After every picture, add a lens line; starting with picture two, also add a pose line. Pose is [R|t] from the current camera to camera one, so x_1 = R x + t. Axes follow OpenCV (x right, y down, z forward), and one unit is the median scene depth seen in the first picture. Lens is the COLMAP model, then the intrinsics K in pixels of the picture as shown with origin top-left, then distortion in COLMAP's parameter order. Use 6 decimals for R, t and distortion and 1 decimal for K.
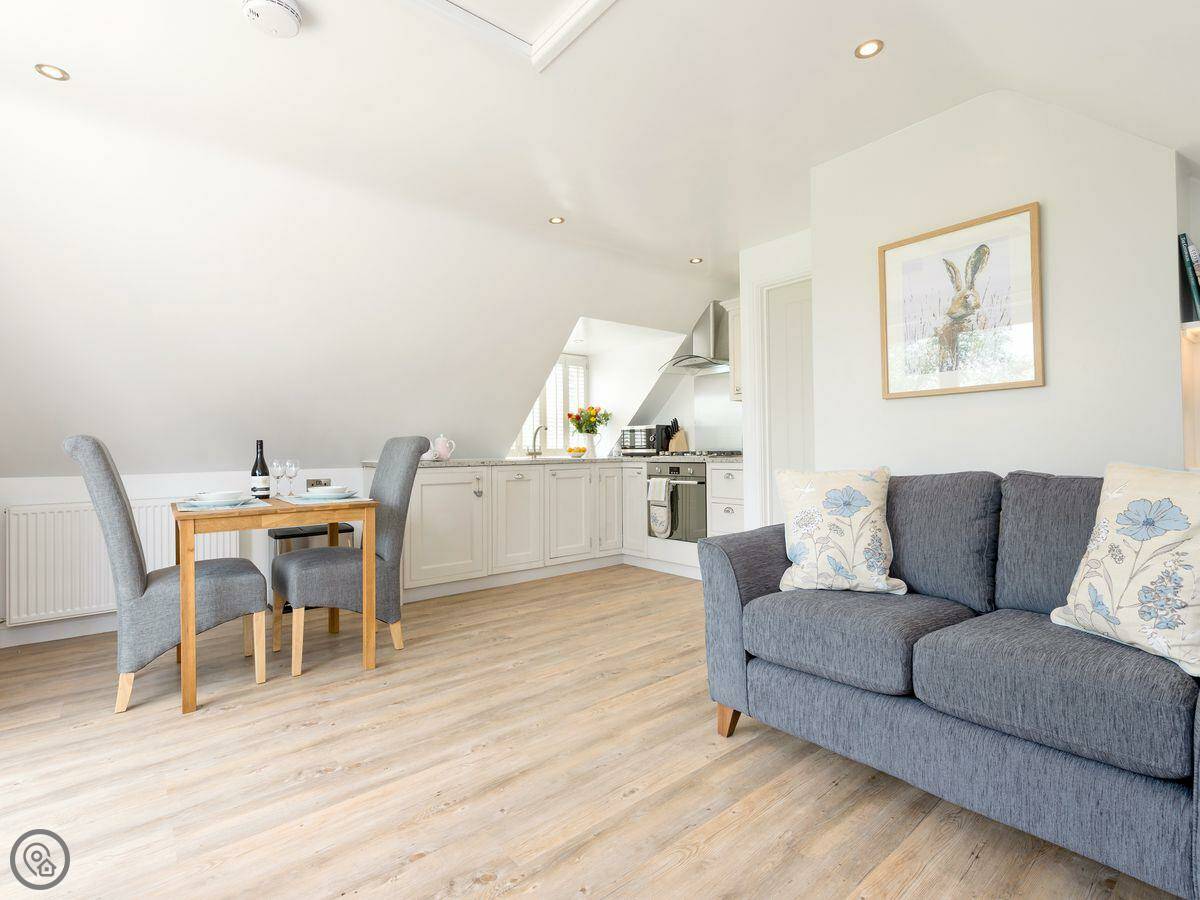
lens RADIAL K [[573.1, 0, 600.0], [0, 573.1, 450.0], [0, 0, 1]] dist [-0.000785, -0.000379]
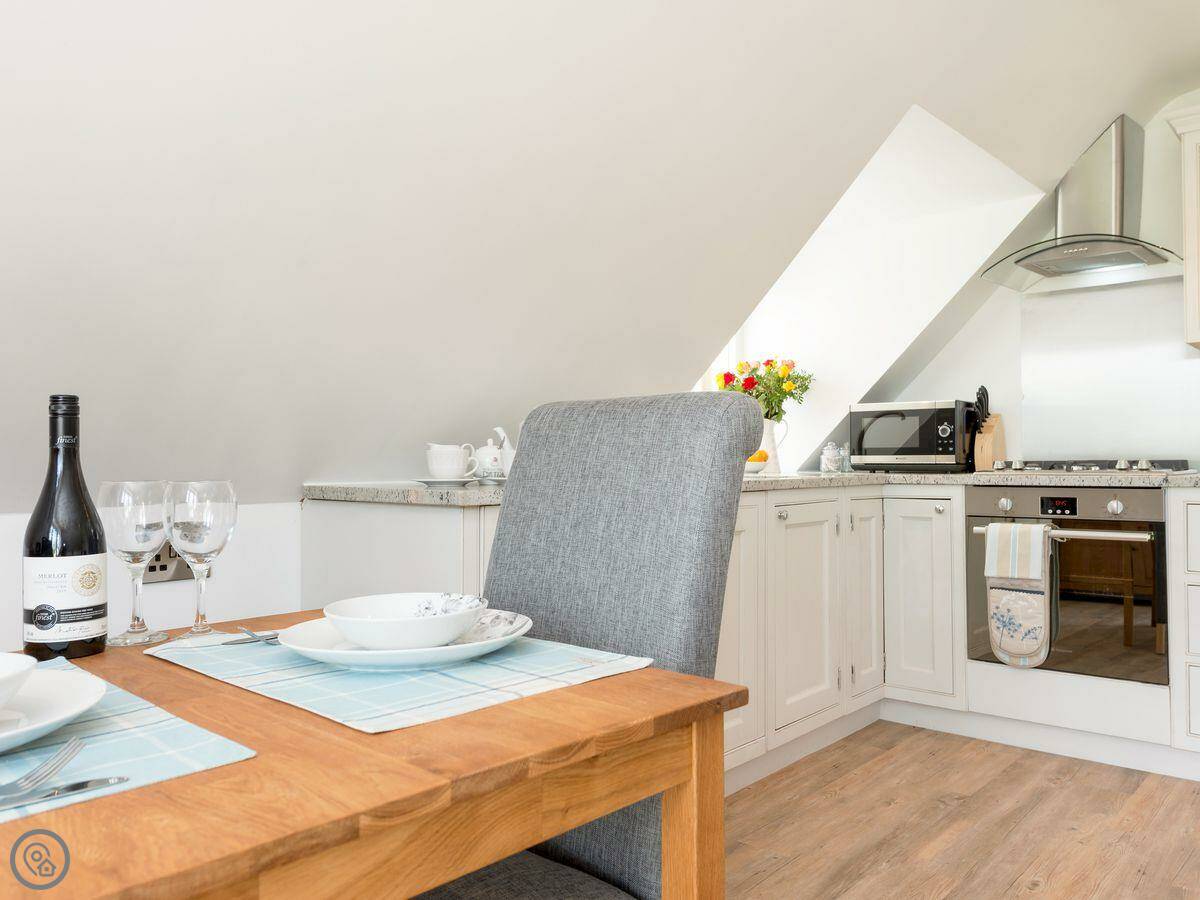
lens RADIAL K [[898.2, 0, 634.9], [0, 898.2, 450.7], [0, 0, 1]] dist [0.000489, -0.003767]
pose [[0.986883, 0.007853, 0.161244, -0.260765], [-0.006230, 0.999925, -0.010572, 0.004032], [-0.161315, 0.009428, 0.986858, 0.373075]]
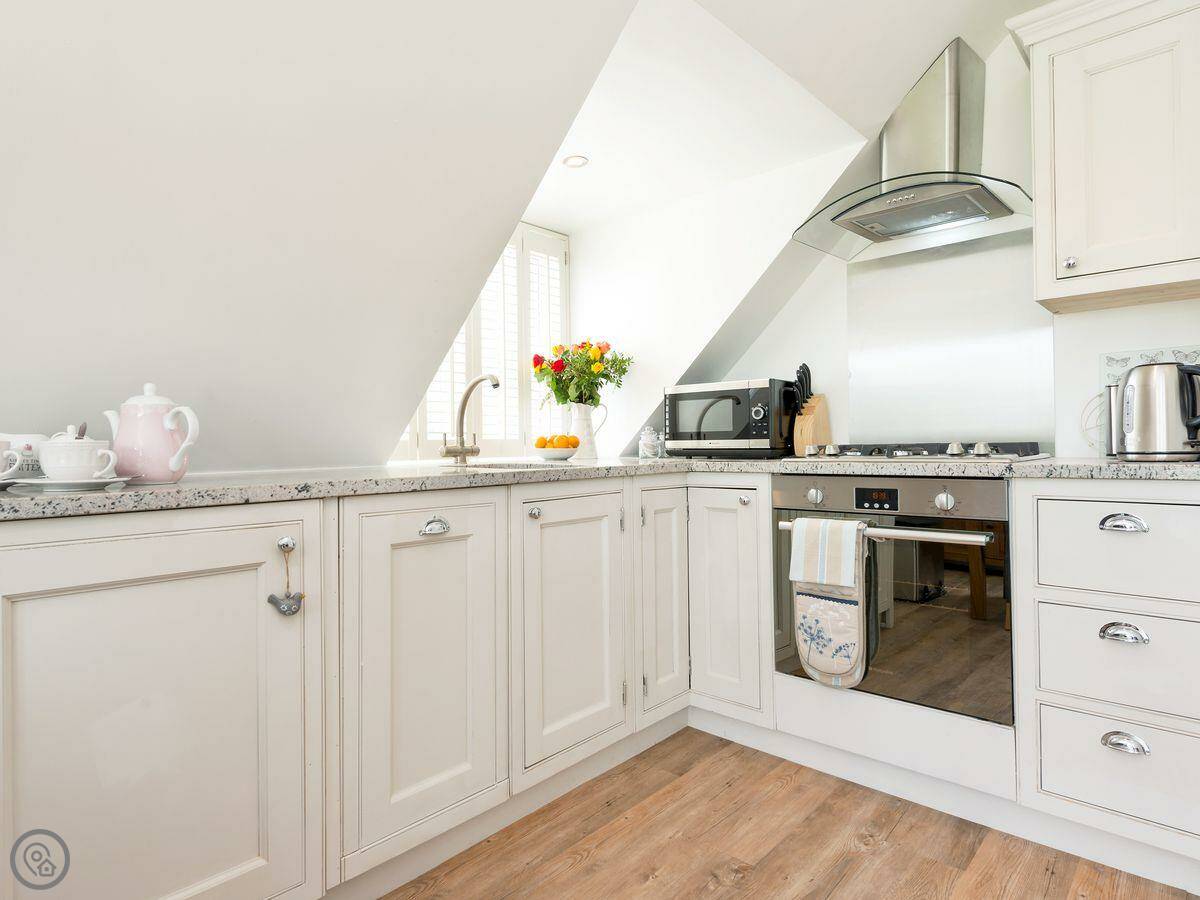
lens RADIAL K [[673.0, 0, 554.0], [0, 673.0, 447.4], [0, 0, 1]] dist [0.001151, 0.000448]
pose [[0.995670, -0.004359, 0.092851, -0.097456], [0.003928, 0.999981, 0.004828, 0.001463], [-0.092870, -0.004443, 0.995668, 0.563177]]
